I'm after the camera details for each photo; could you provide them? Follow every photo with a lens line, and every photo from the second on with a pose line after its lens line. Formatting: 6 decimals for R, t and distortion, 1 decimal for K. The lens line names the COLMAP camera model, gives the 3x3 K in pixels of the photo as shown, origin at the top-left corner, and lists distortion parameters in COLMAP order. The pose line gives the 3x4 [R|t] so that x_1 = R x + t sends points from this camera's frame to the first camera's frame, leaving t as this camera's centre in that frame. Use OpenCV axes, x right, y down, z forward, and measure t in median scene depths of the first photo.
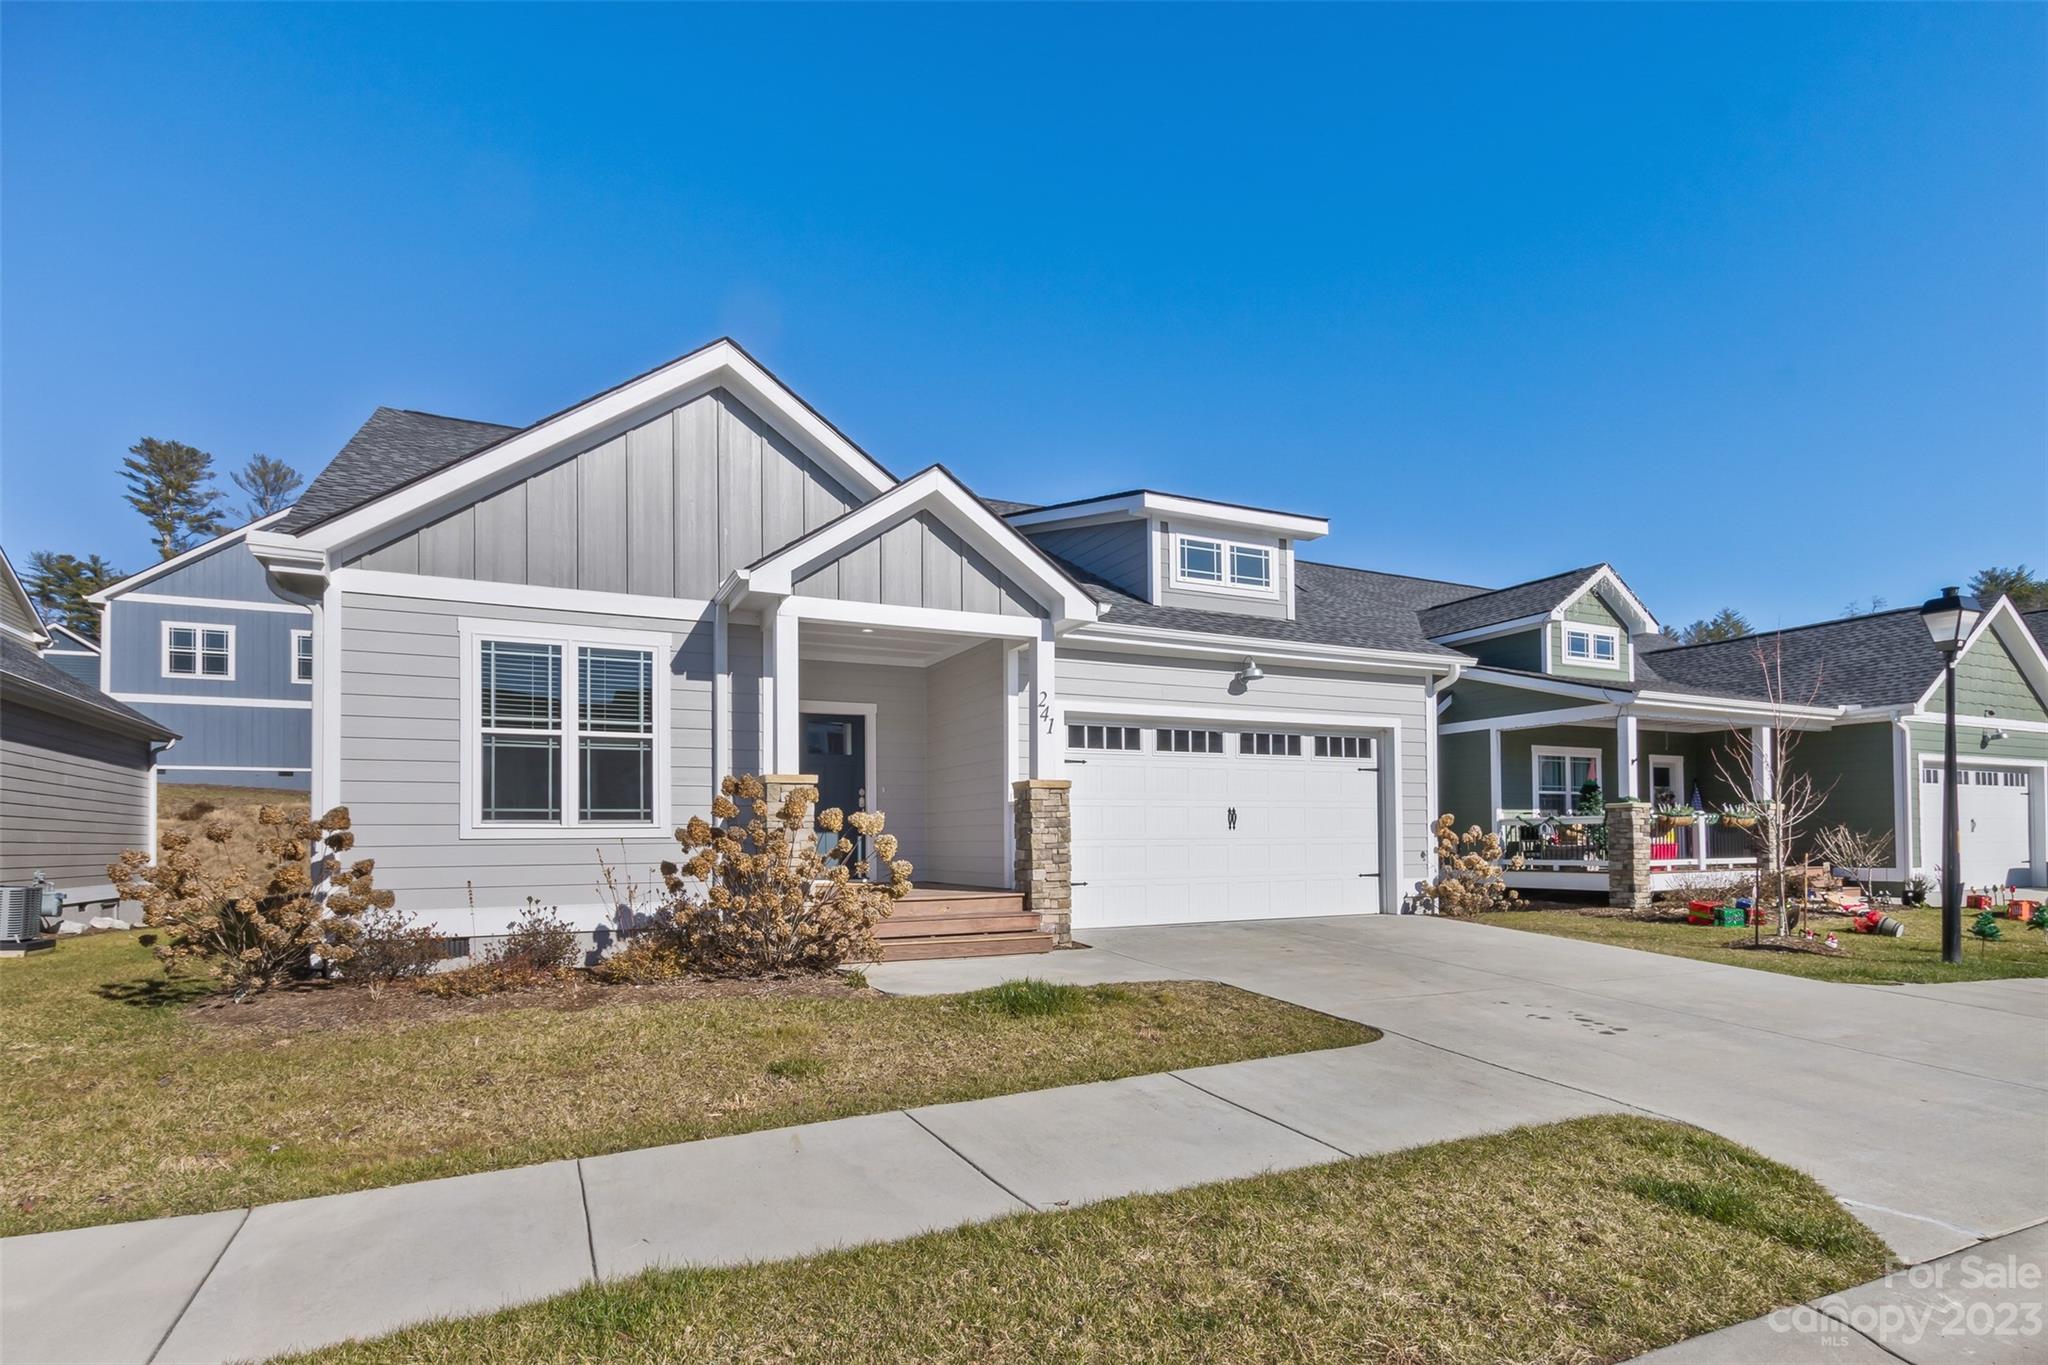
lens RADIAL K [[932.8, 0, 1148.7], [0, 932.8, 828.5], [0, 0, 1]] dist [0.010116, 0.000210]
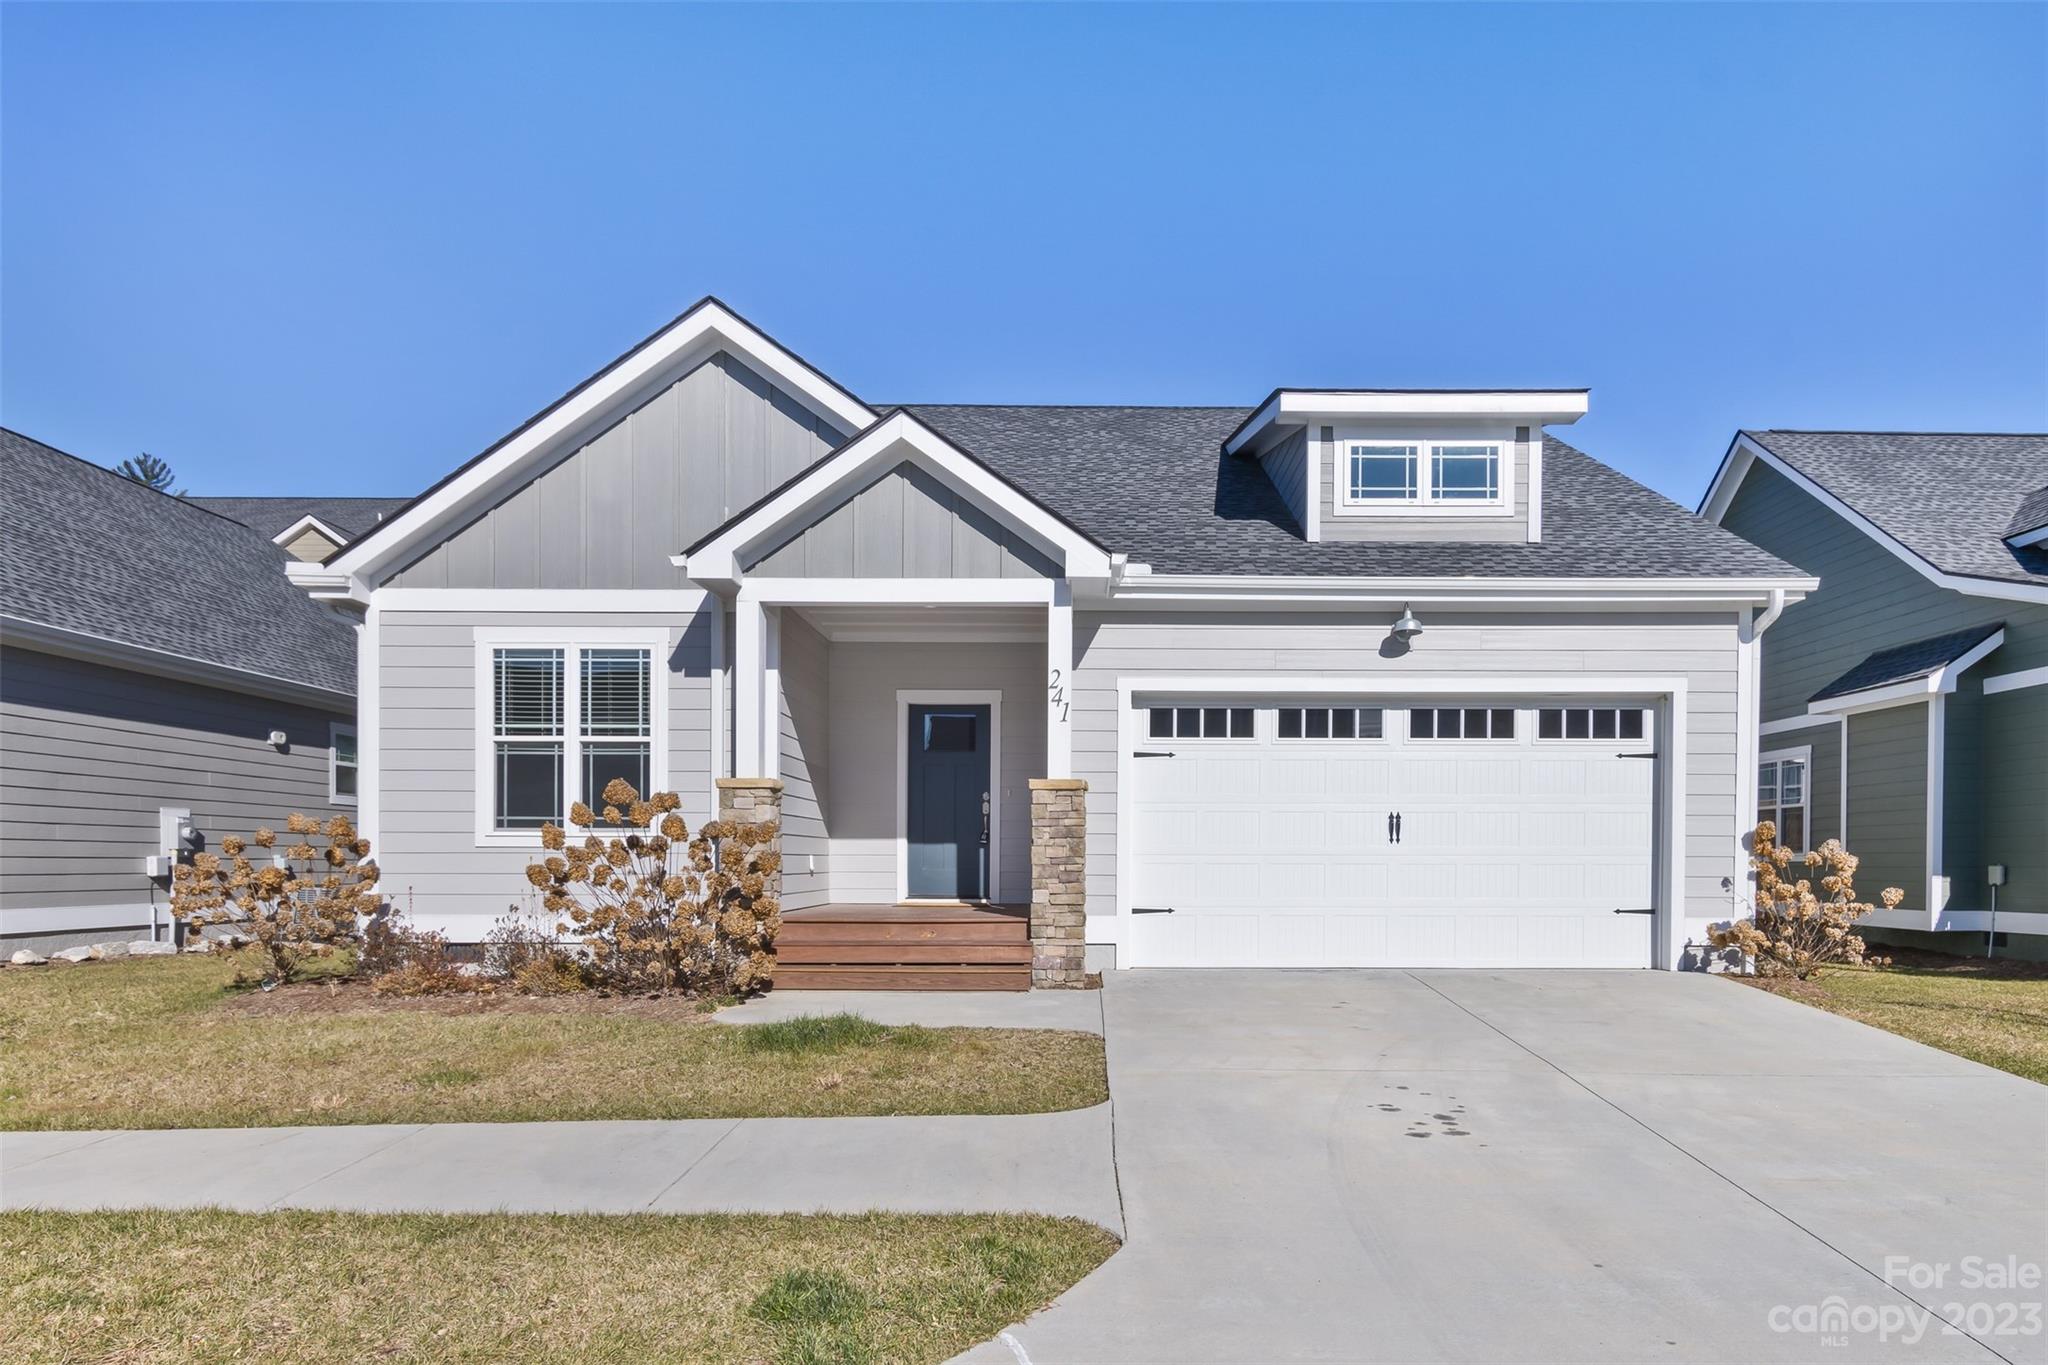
lens RADIAL K [[1259.5, 0, 1228.8], [0, 1259.5, 880.3], [0, 0, 1]] dist [0.007123, -0.000845]
pose [[0.917122, 0.017414, -0.398225, 0.428409], [-0.005426, 0.999498, 0.031211, 0.000475], [0.398569, -0.026464, 0.916757, 0.052709]]
